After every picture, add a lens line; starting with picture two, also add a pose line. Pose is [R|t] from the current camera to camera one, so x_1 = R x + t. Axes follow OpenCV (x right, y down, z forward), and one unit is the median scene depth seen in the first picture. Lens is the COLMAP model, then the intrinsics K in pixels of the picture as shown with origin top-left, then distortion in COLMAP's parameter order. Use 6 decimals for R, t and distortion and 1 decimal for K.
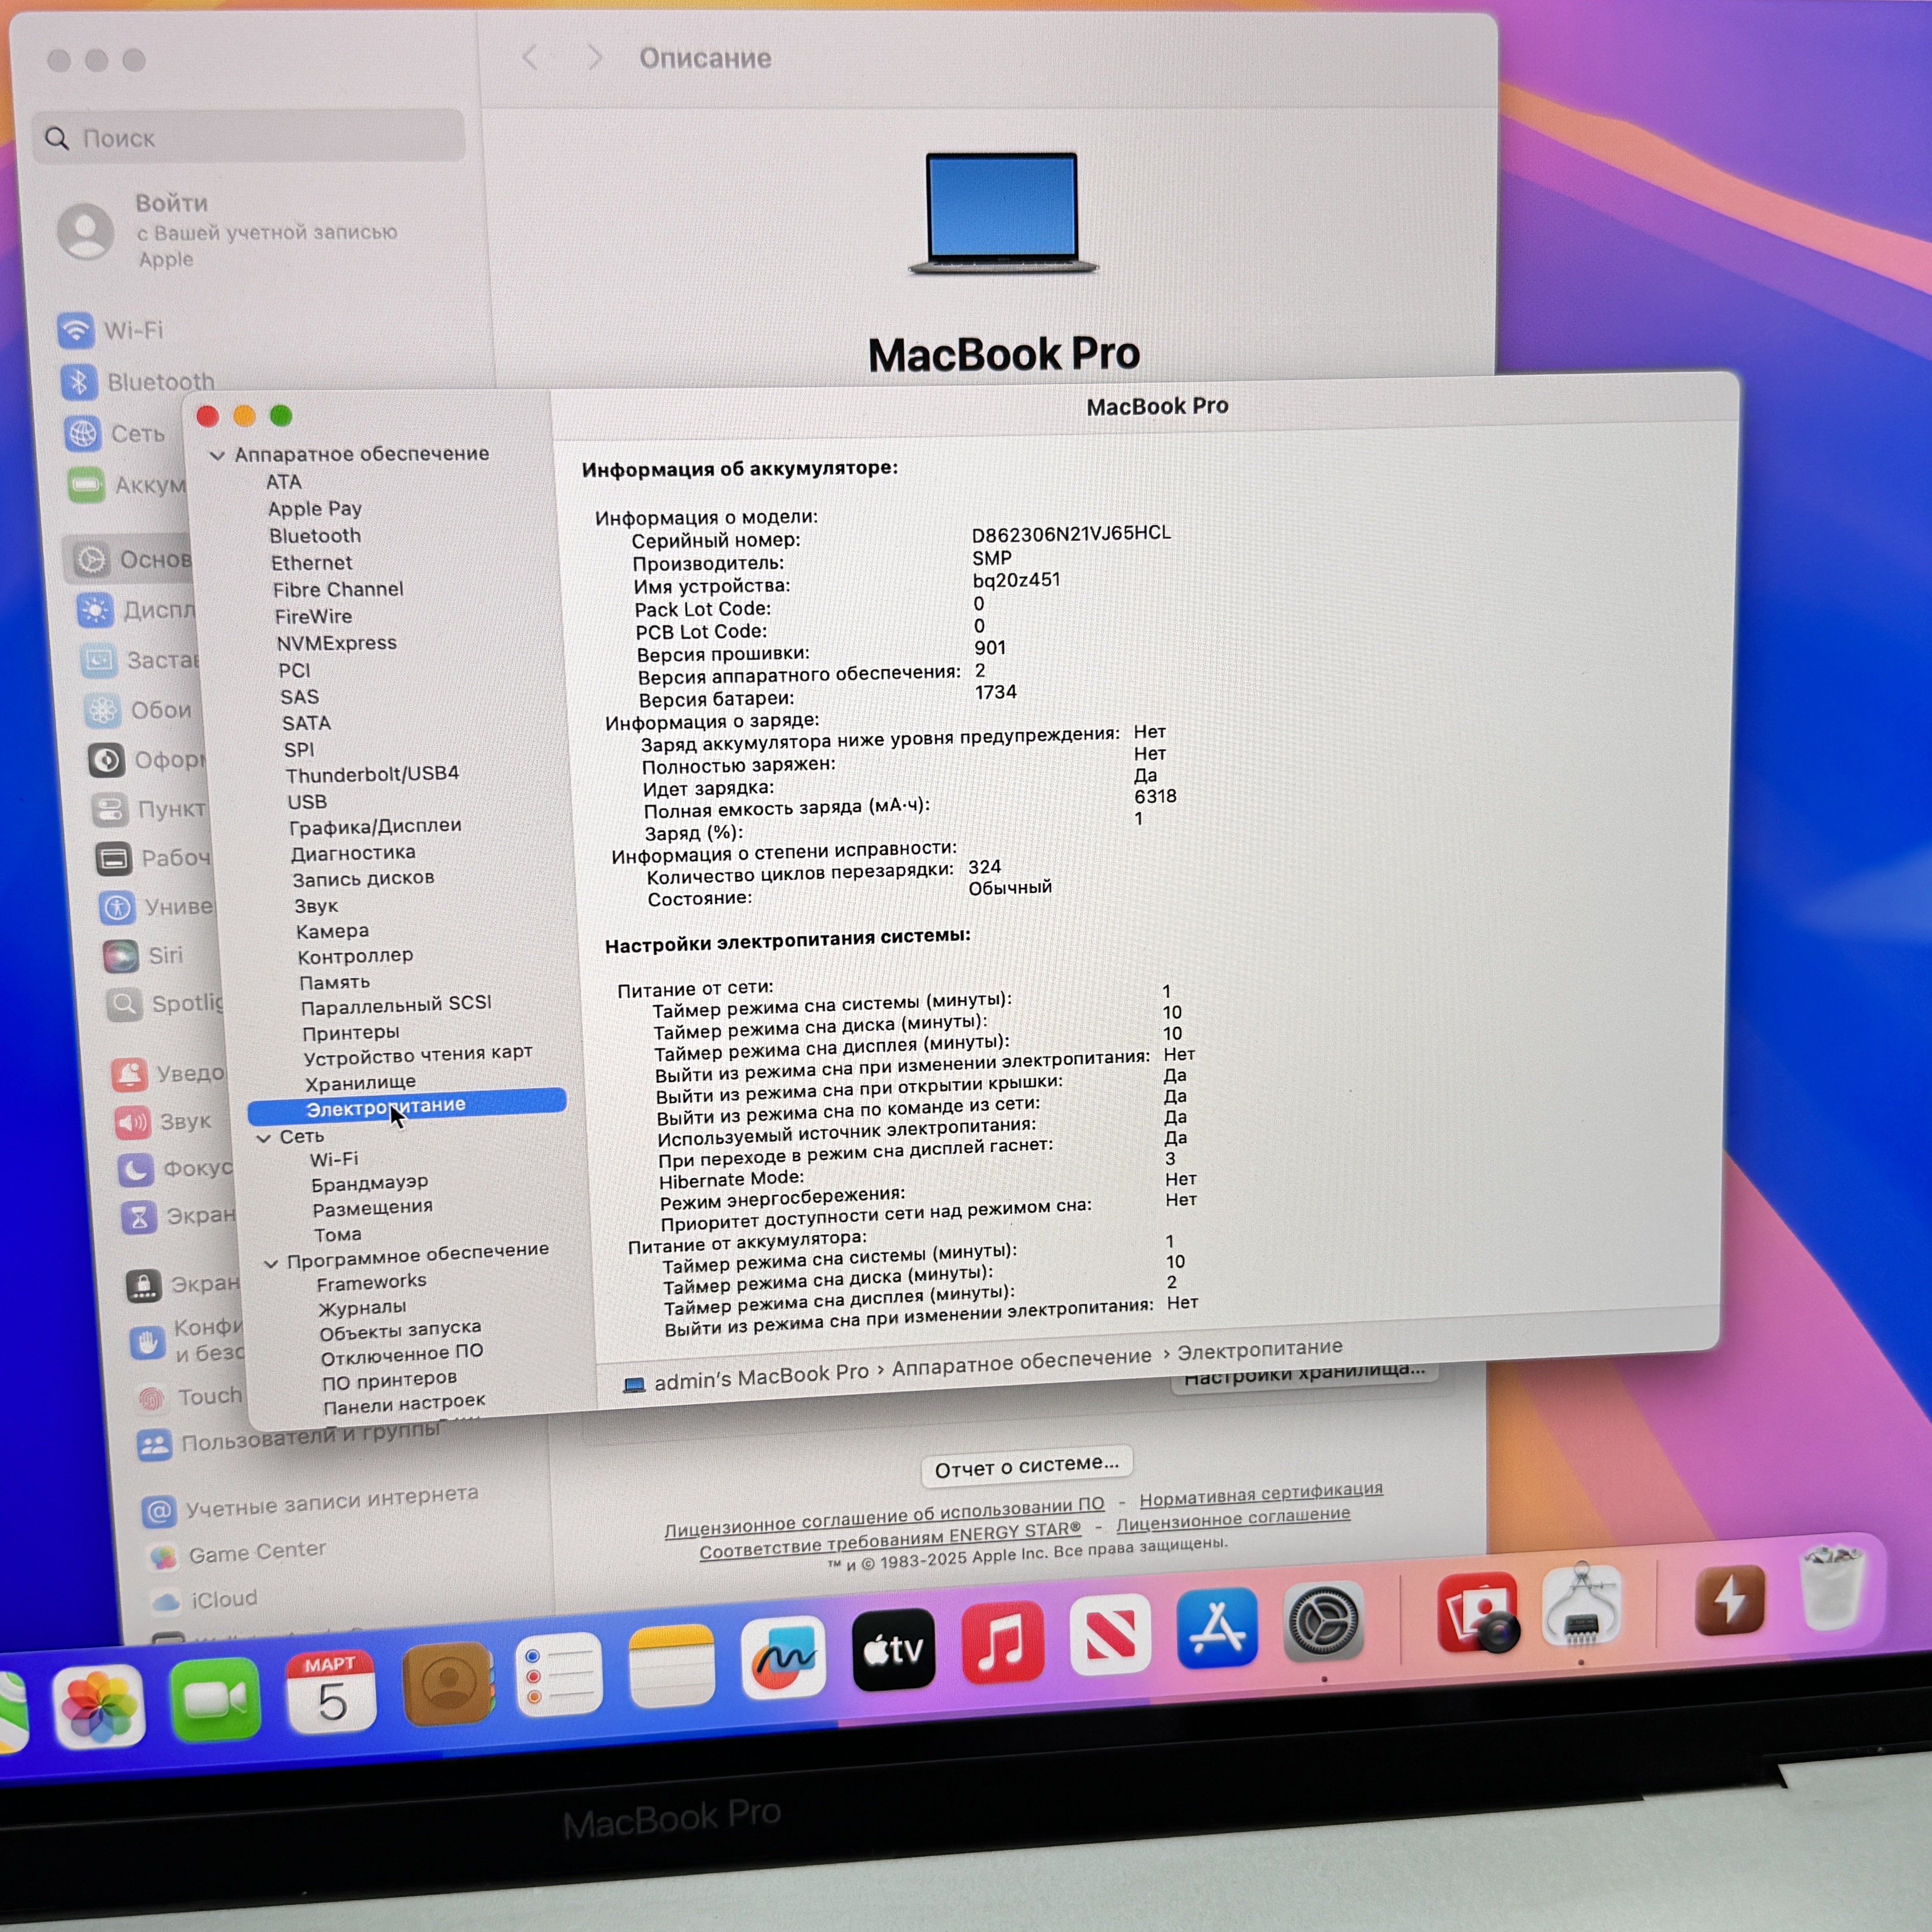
lens RADIAL K [[2432.1, 0, 976.2], [0, 2432.1, 927.2], [0, 0, 1]] dist [0.065116, 0.000000]
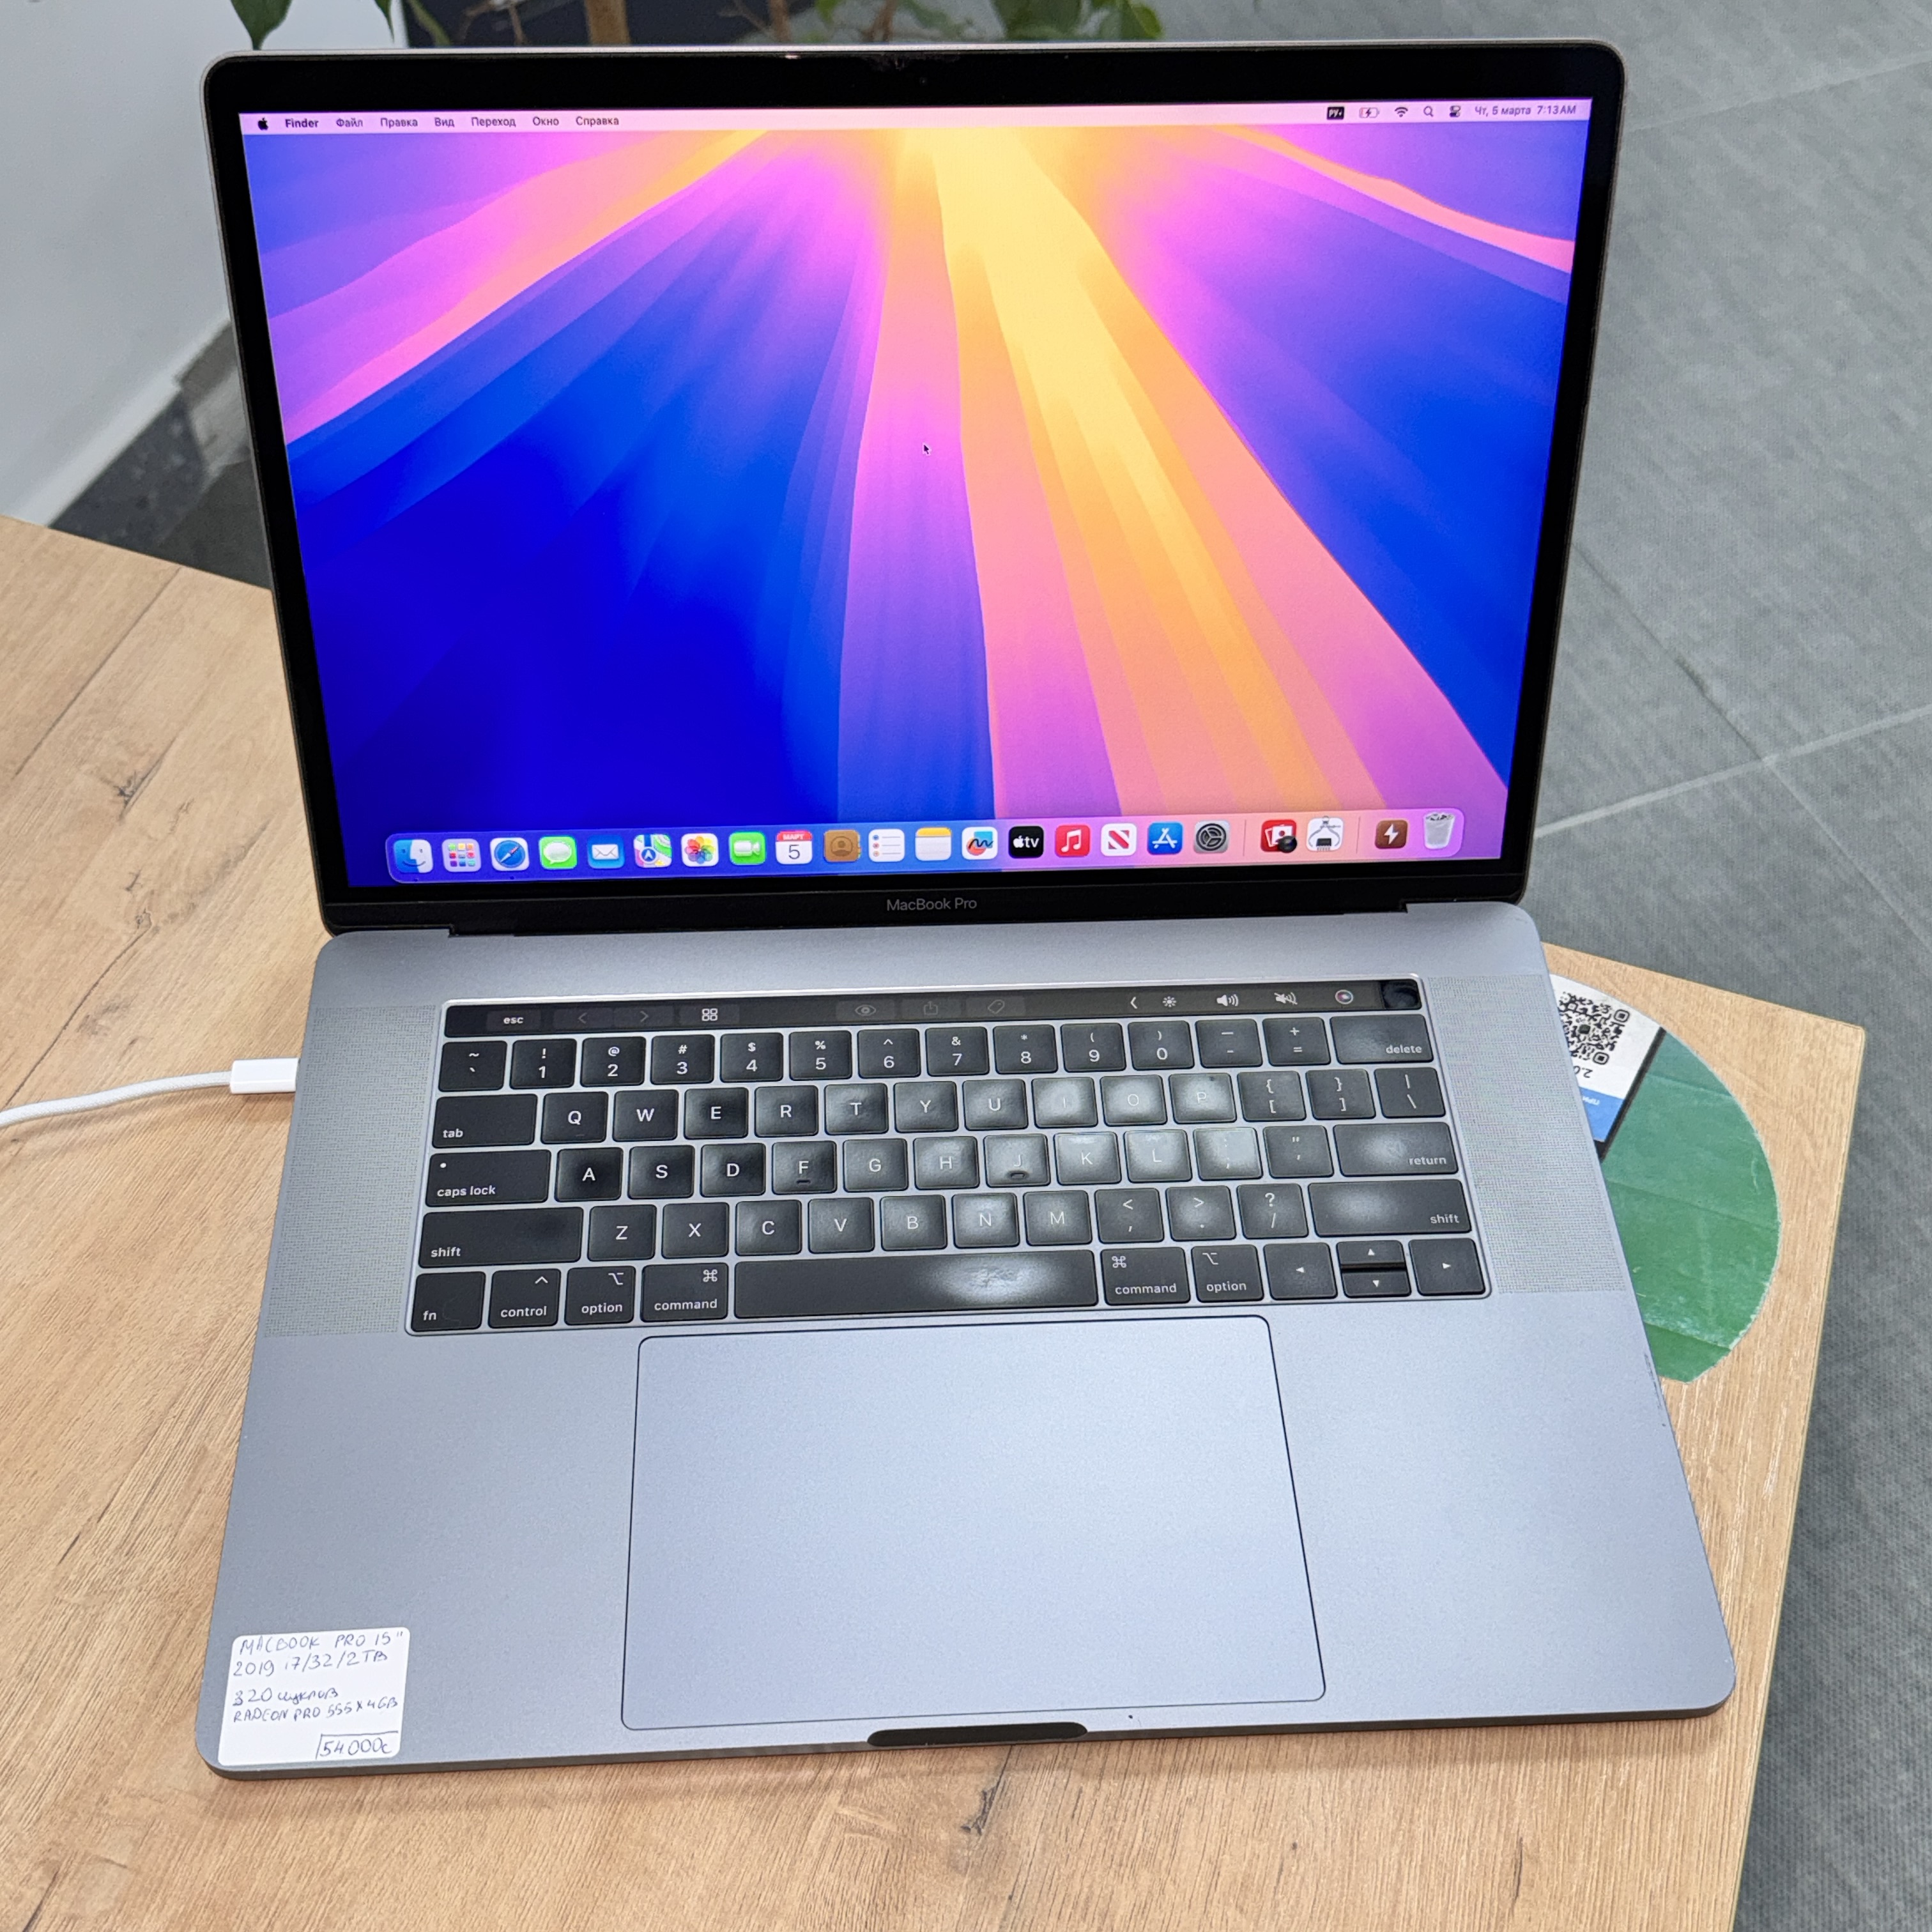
lens RADIAL K [[2432.1, 0, 930.4], [0, 2432.1, 913.7], [0, 0, 1]] dist [0.065116, 0.000000]
pose [[0.997283, 0.041847, -0.060622, 0.019220], [-0.021343, 0.951815, 0.305930, -0.352673], [0.070503, -0.303805, 0.950122, -1.251420]]
